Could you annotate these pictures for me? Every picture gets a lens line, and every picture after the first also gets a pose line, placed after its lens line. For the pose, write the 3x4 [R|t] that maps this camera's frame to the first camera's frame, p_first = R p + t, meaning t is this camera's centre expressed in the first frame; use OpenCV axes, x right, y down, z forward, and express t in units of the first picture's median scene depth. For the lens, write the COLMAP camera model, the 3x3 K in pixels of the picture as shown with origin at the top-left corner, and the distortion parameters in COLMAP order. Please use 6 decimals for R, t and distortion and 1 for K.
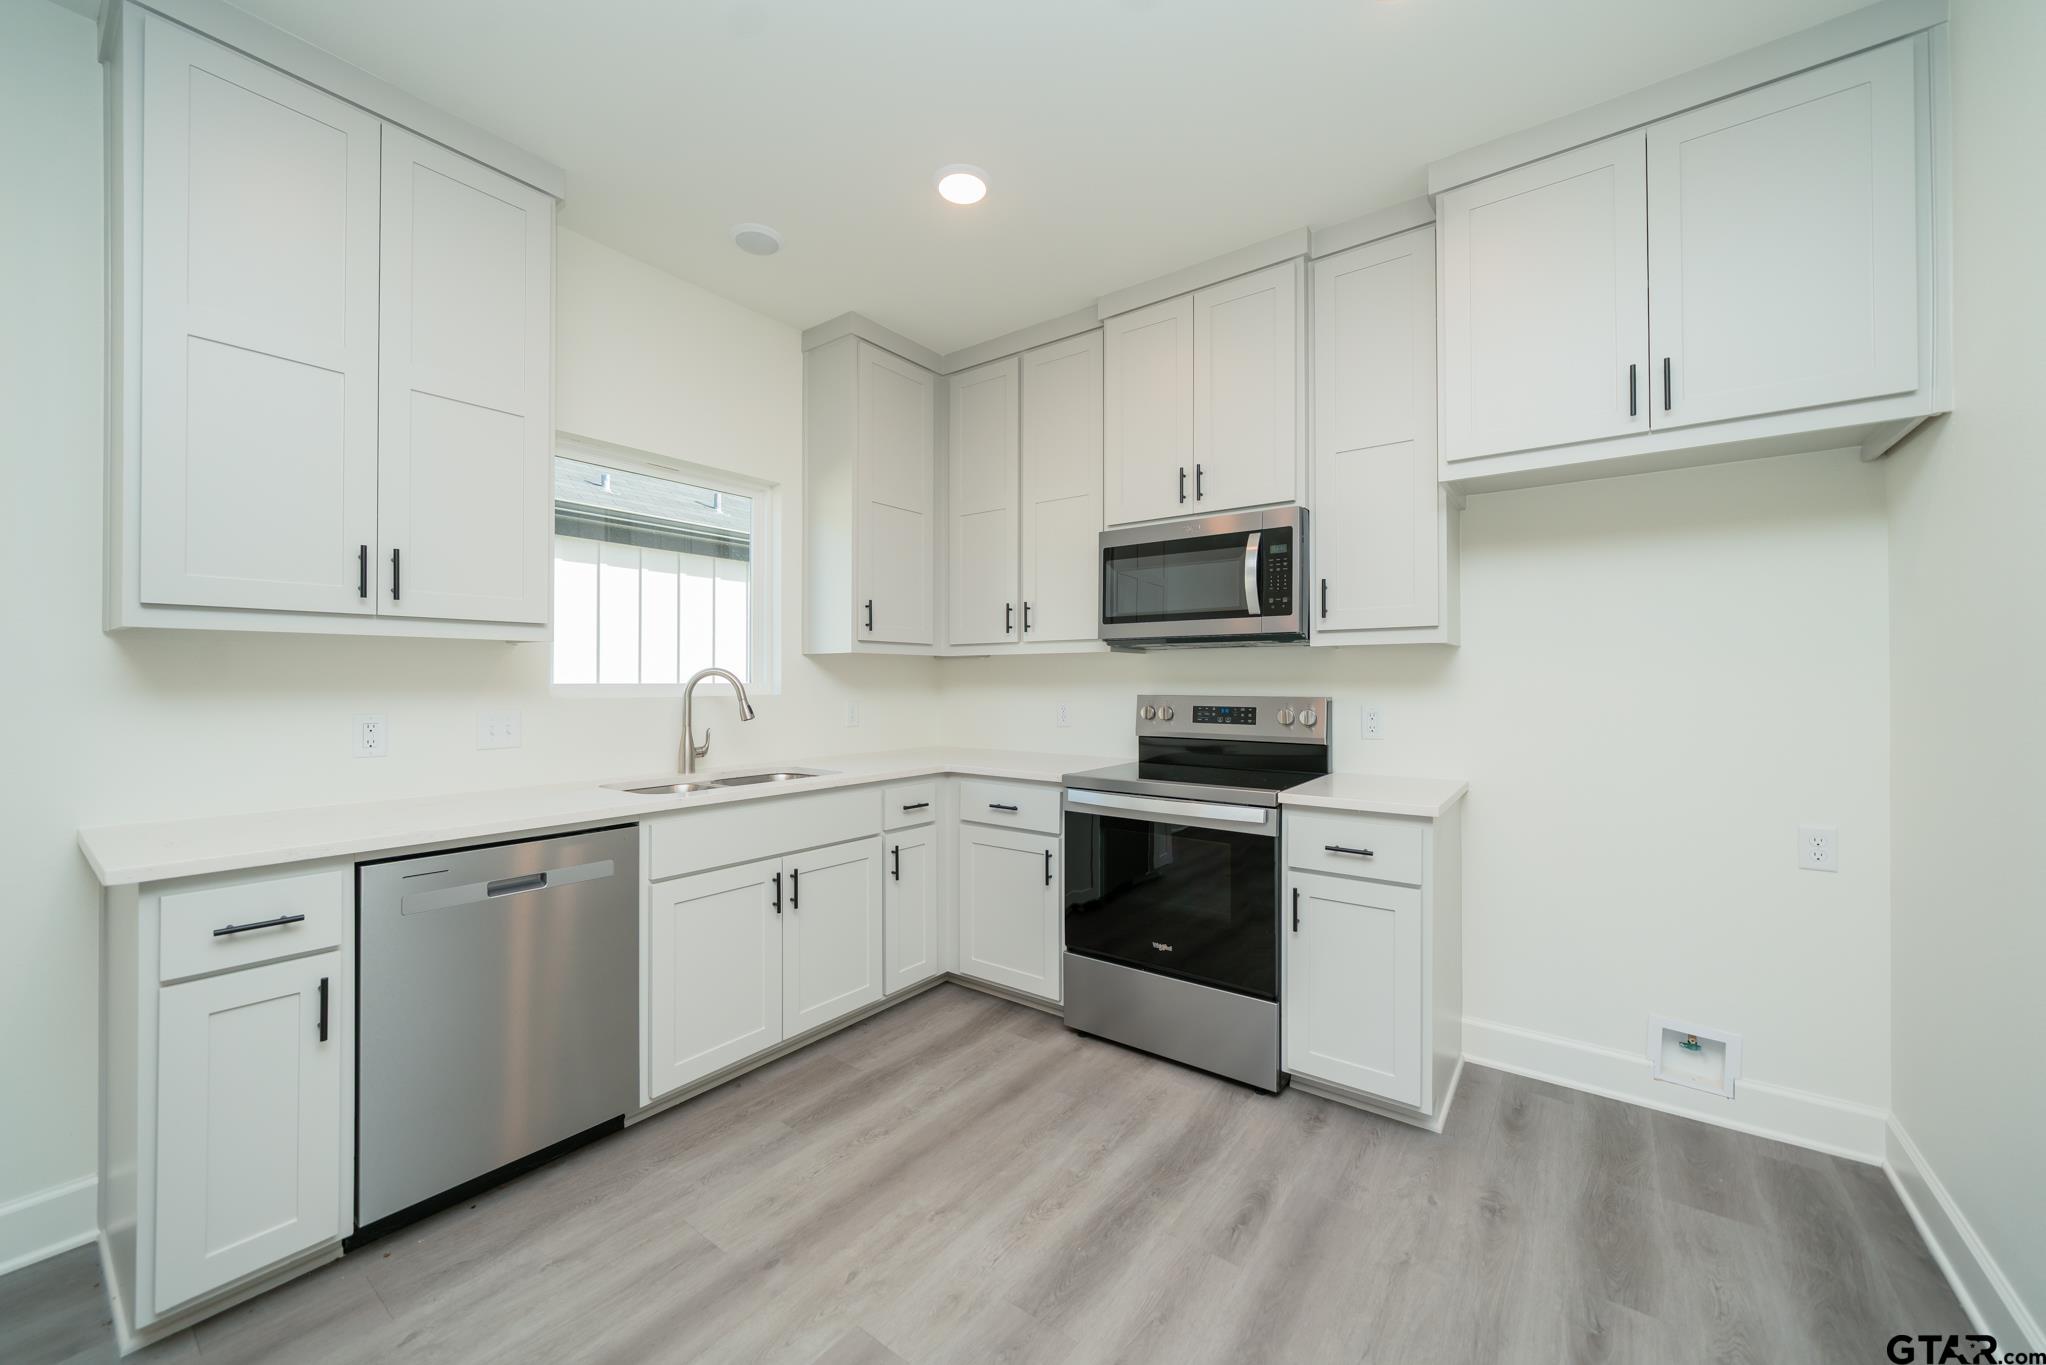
lens RADIAL K [[787.3, 0, 1014.4], [0, 787.3, 680.1], [0, 0, 1]] dist [-0.000487, 0.000038]
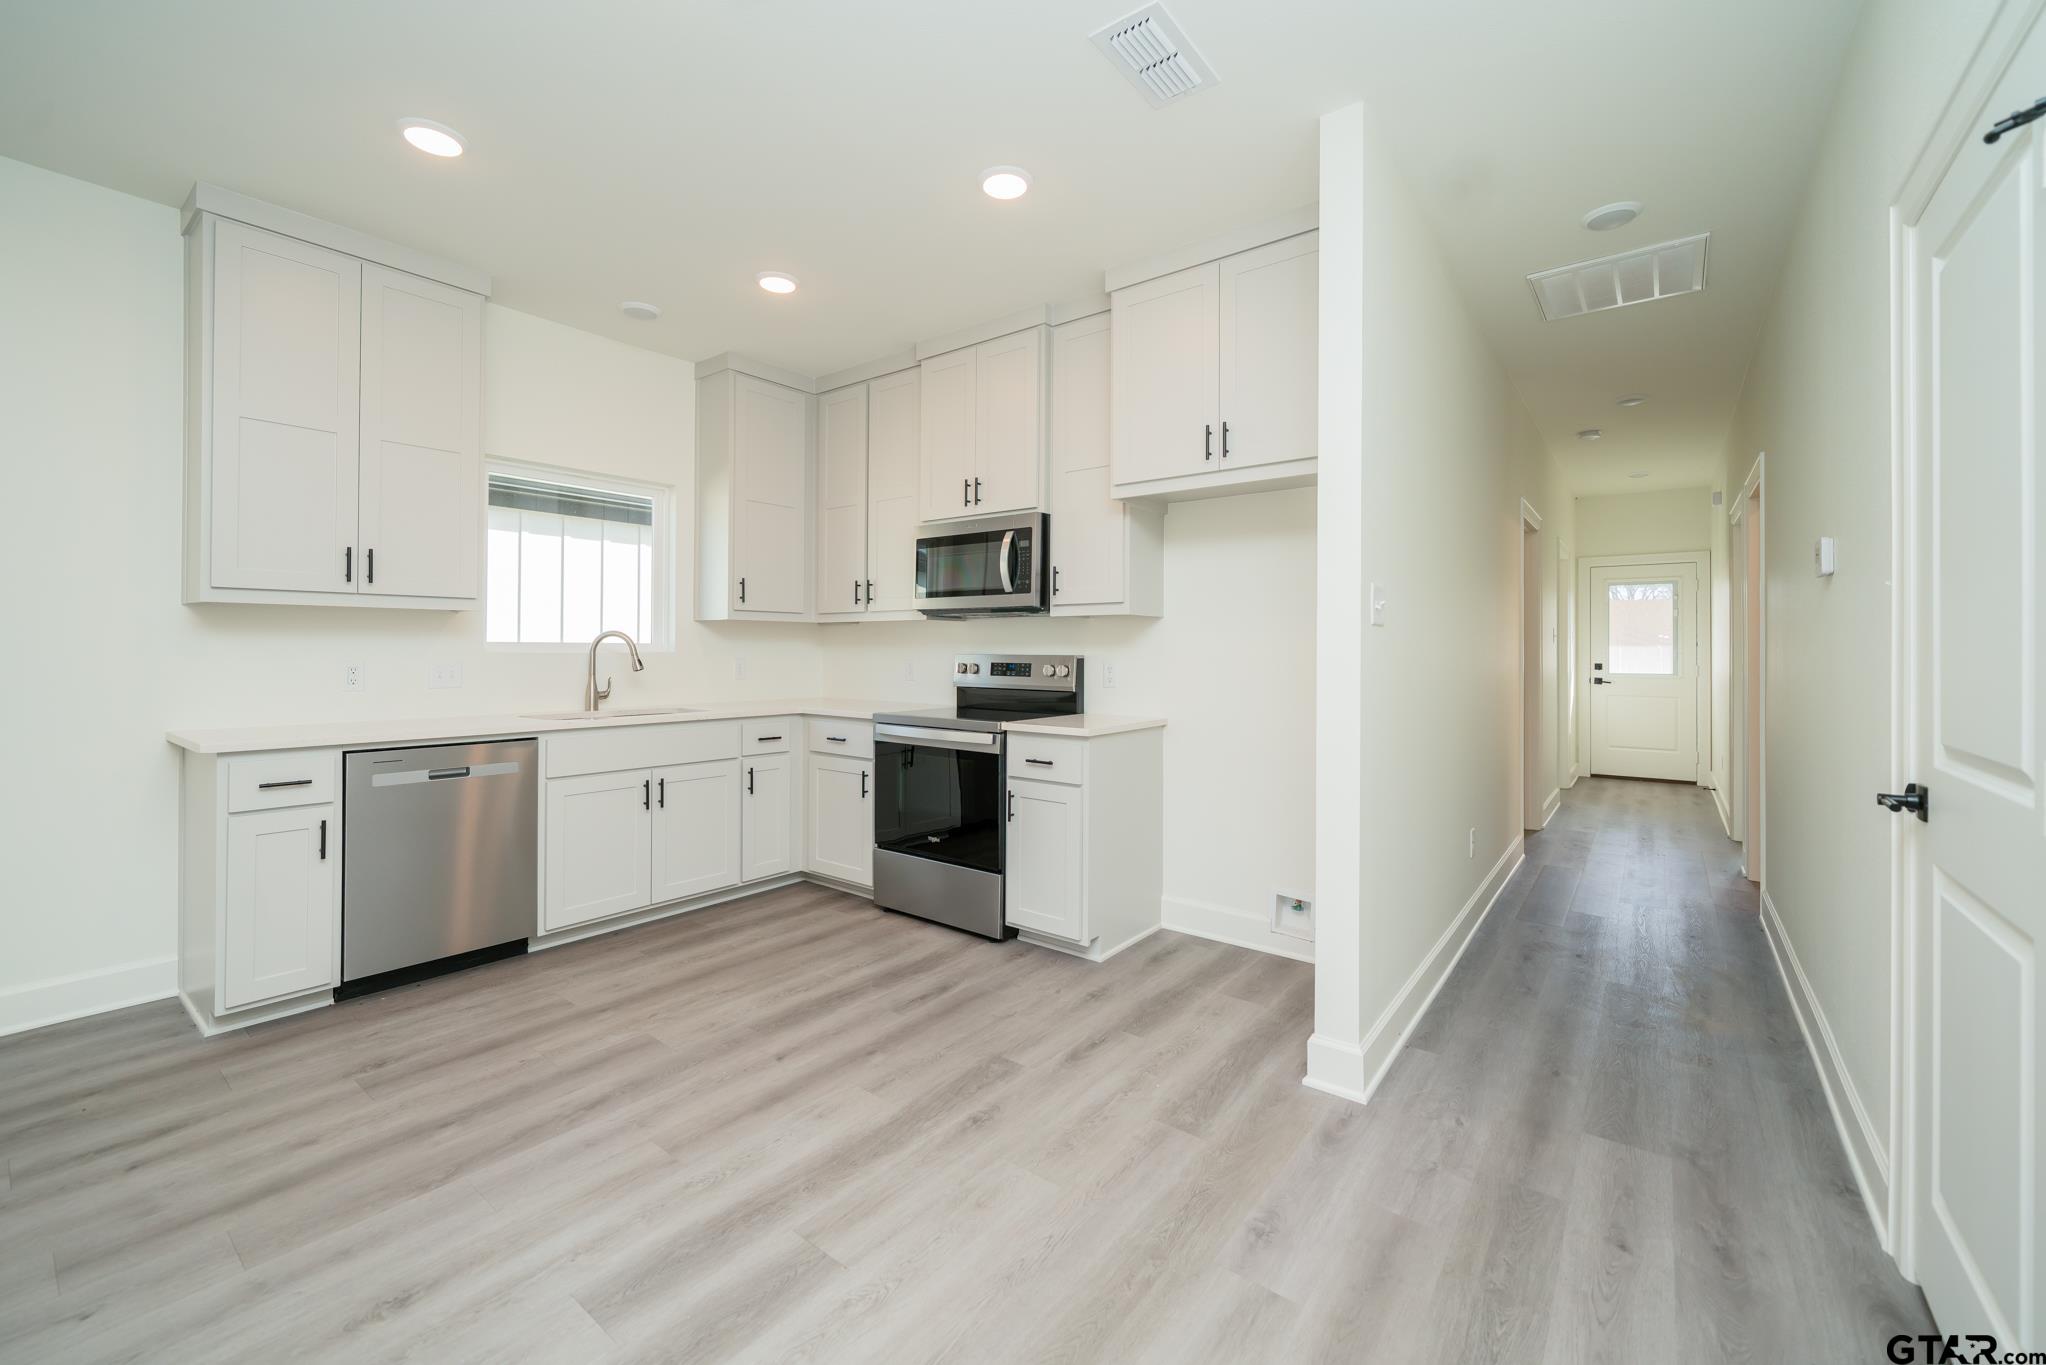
lens RADIAL K [[833.2, 0, 1015.3], [0, 833.2, 649.4], [0, 0, 1]] dist [0.000872, -0.000163]
pose [[0.999836, 0.004994, -0.017409, 0.347237], [-0.004979, 0.999987, 0.000939, 0.012292], [0.017414, -0.000852, 0.999848, -0.417426]]
